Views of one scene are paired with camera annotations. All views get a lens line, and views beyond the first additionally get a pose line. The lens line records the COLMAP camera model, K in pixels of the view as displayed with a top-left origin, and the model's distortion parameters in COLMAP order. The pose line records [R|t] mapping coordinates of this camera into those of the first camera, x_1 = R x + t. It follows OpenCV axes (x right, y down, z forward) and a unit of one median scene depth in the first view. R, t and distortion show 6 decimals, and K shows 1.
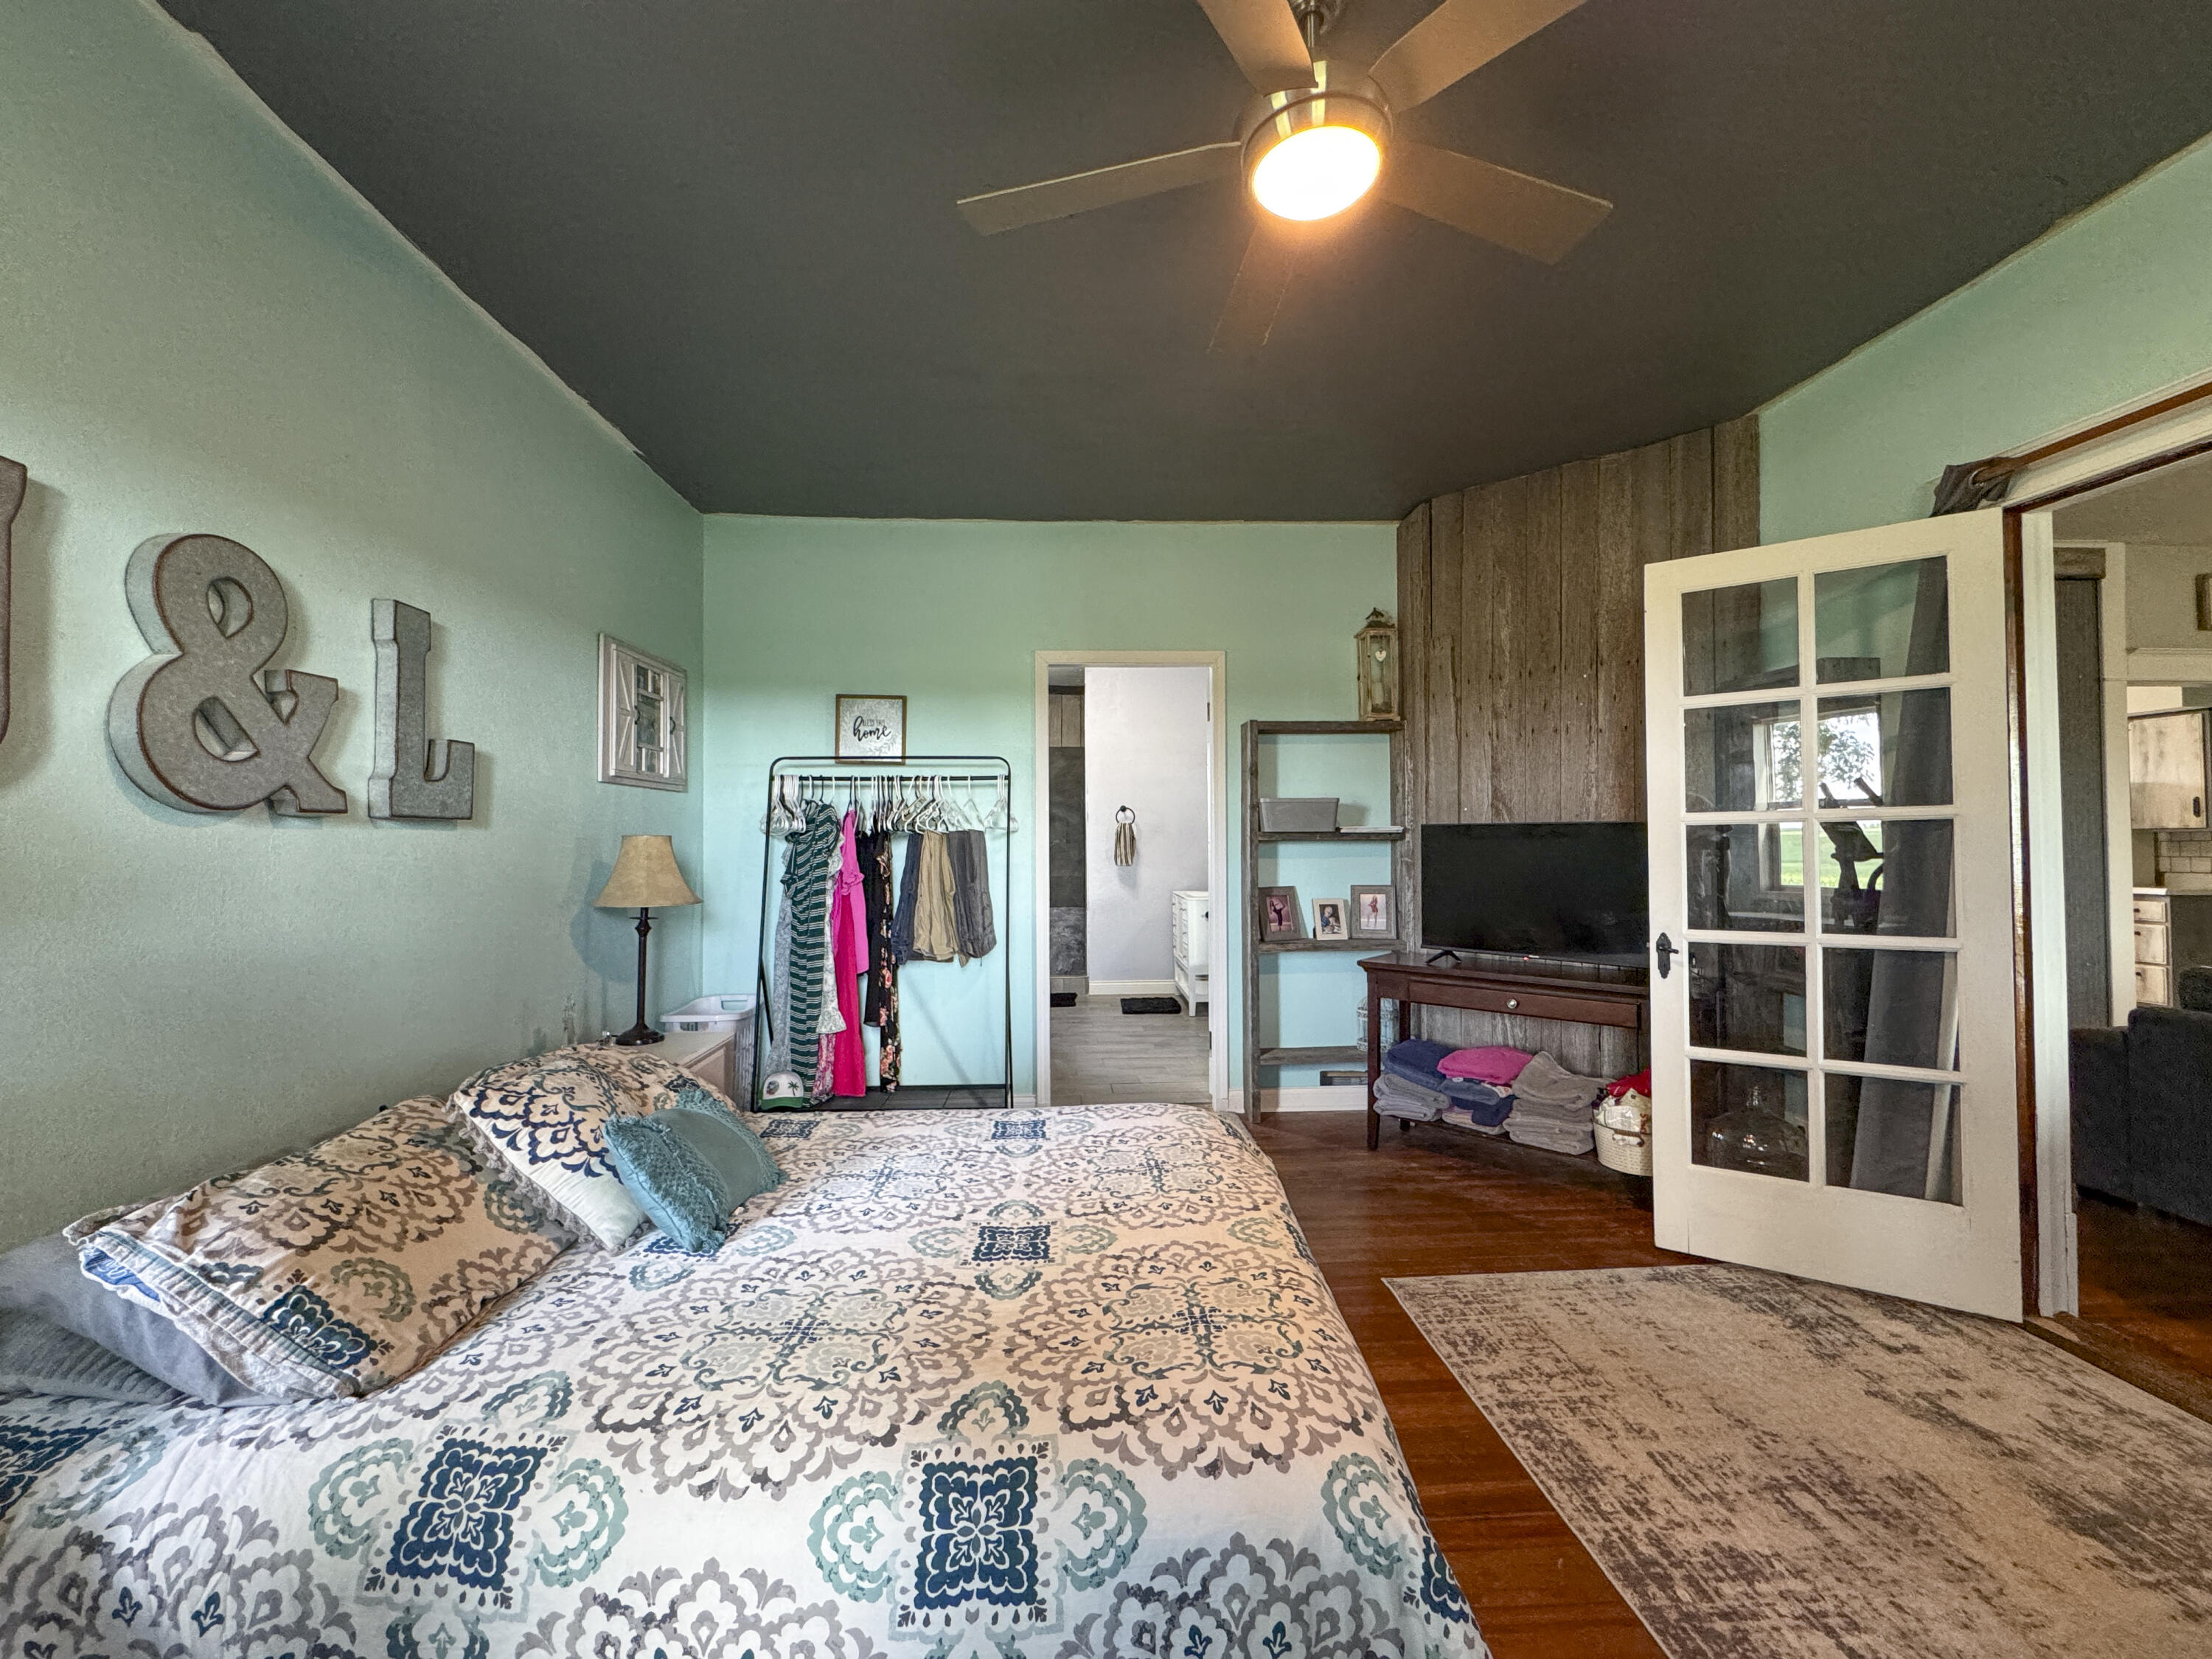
lens RADIAL K [[893.8, 0, 1106.0], [0, 893.8, 829.5], [0, 0, 1]] dist [-0.000316, -0.000190]
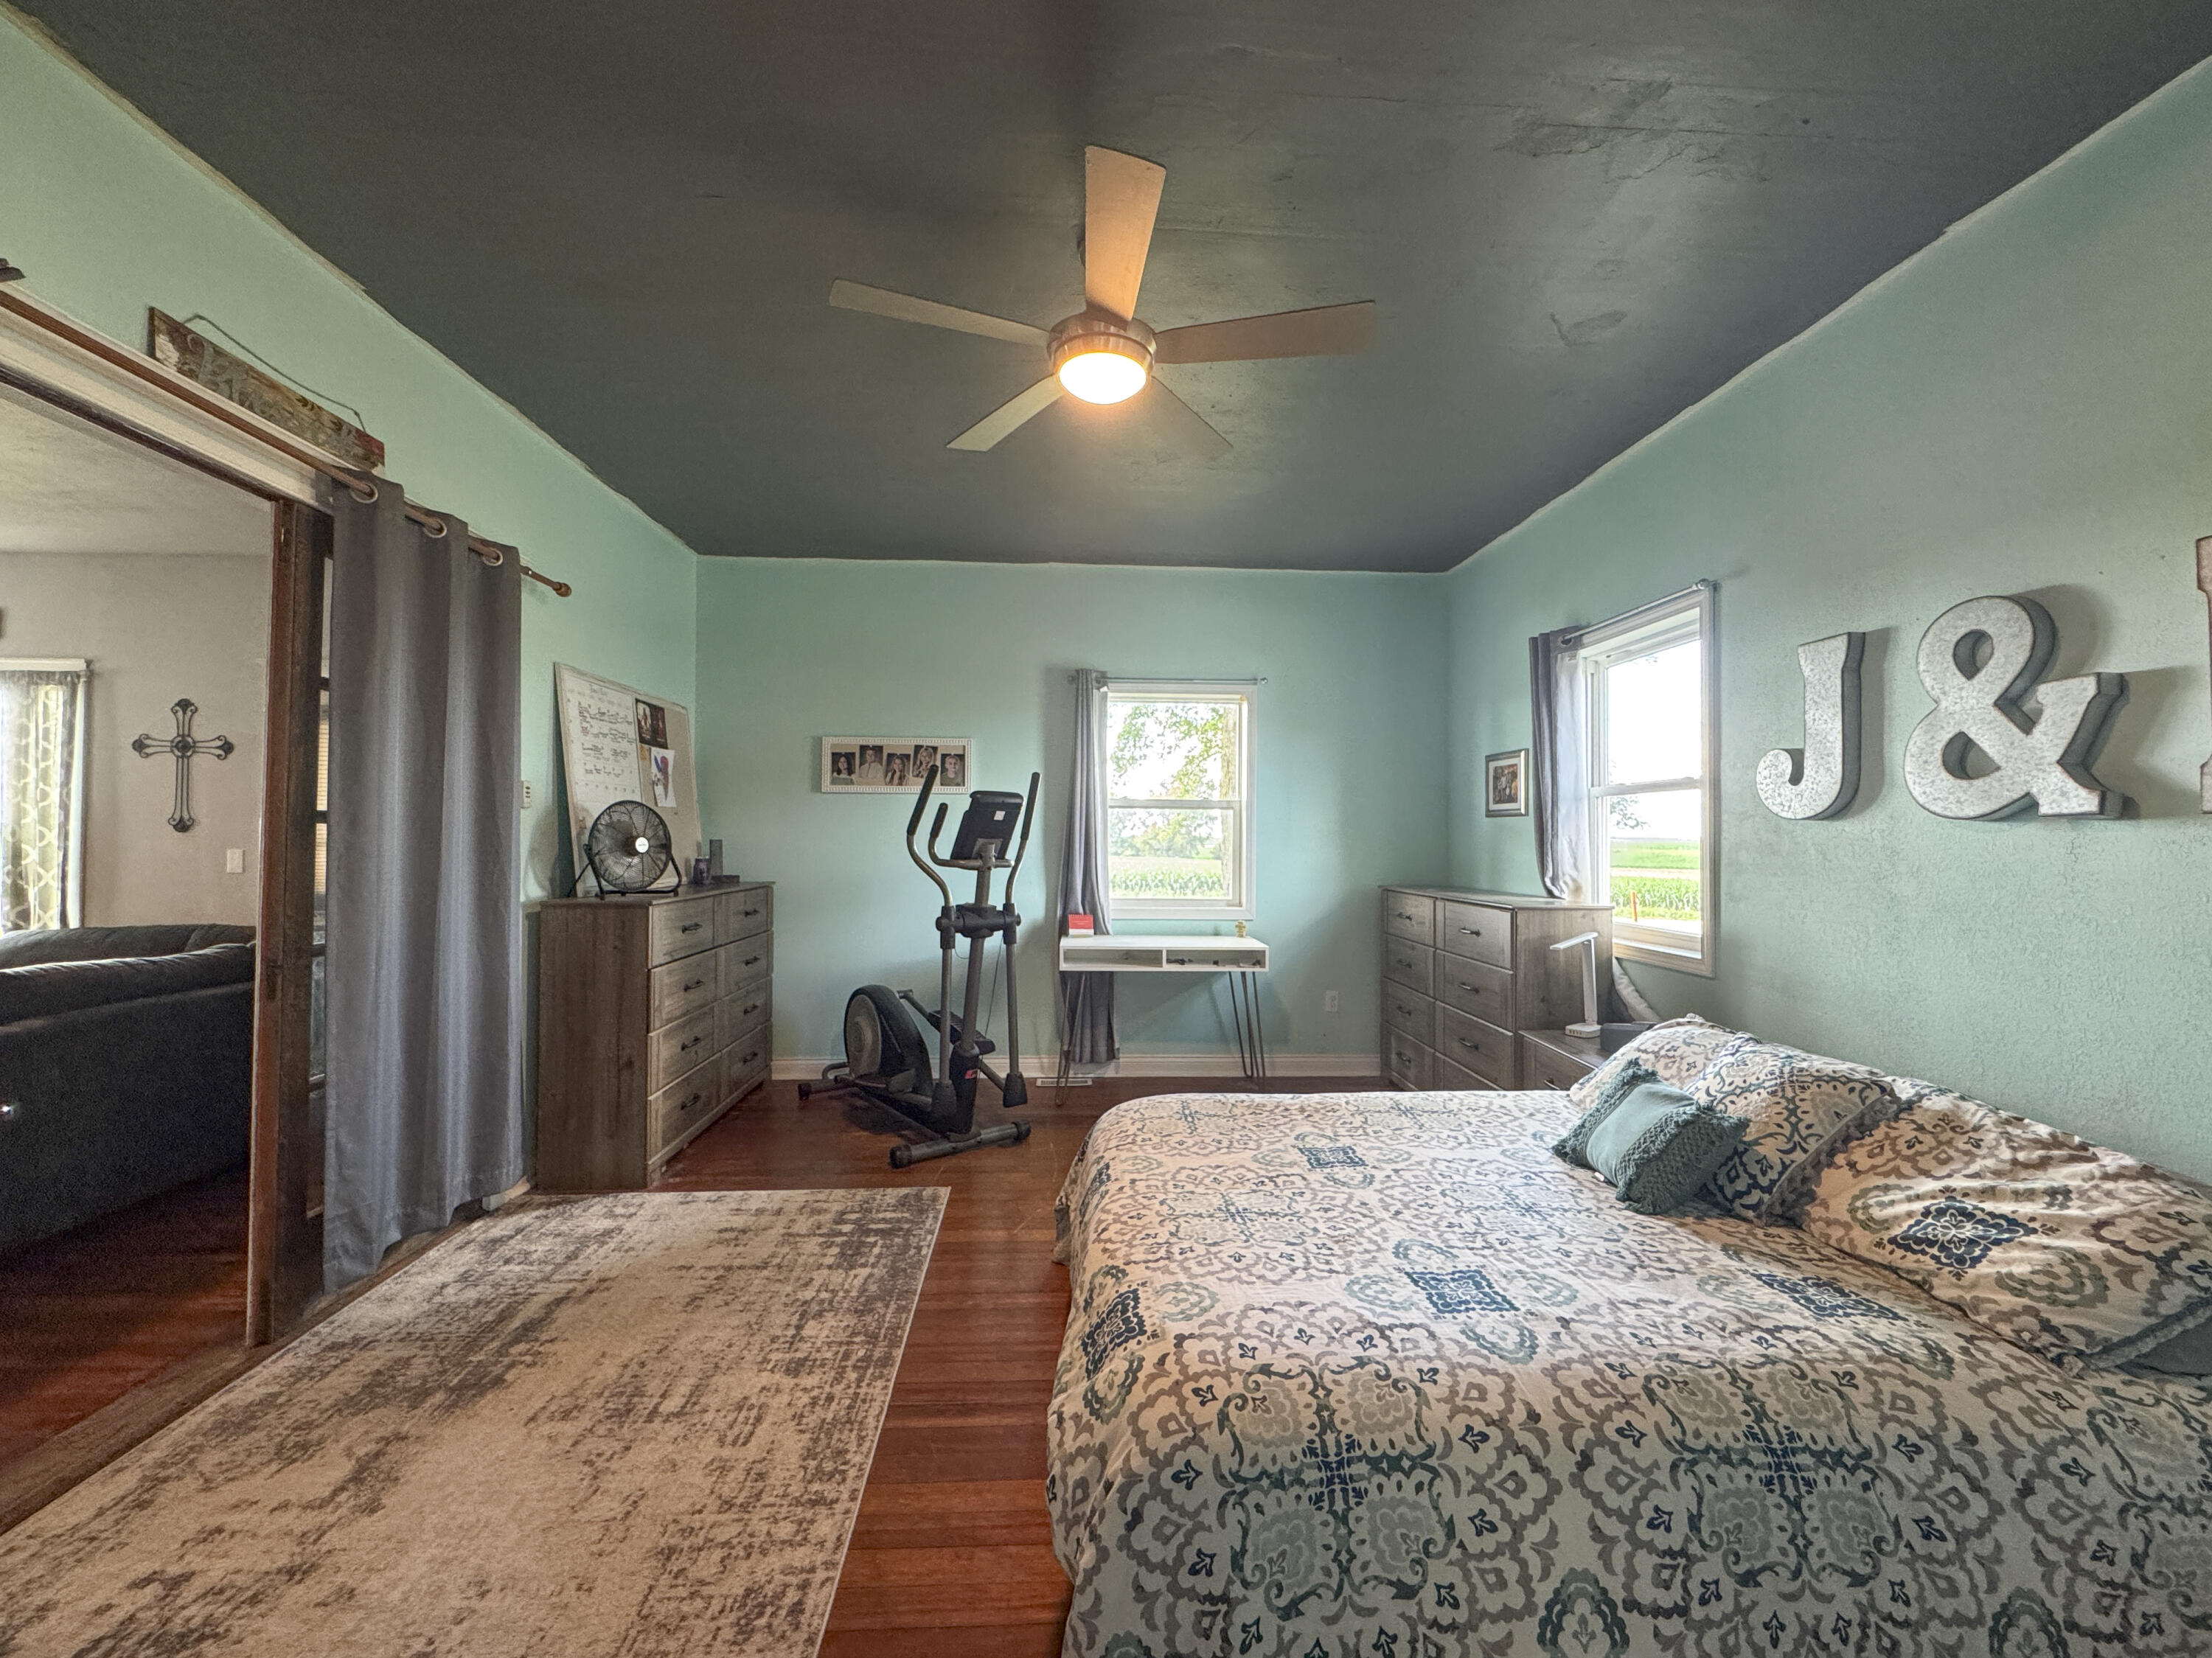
lens RADIAL K [[893.7, 0, 1106.0], [0, 893.7, 829.0], [0, 0, 1]] dist [-0.000316, -0.000190]
pose [[-0.999998, 0.000340, 0.001779, 0.190231], [0.000285, 0.999520, -0.030966, 0.027313], [-0.001789, -0.030966, -0.999519, 2.005347]]
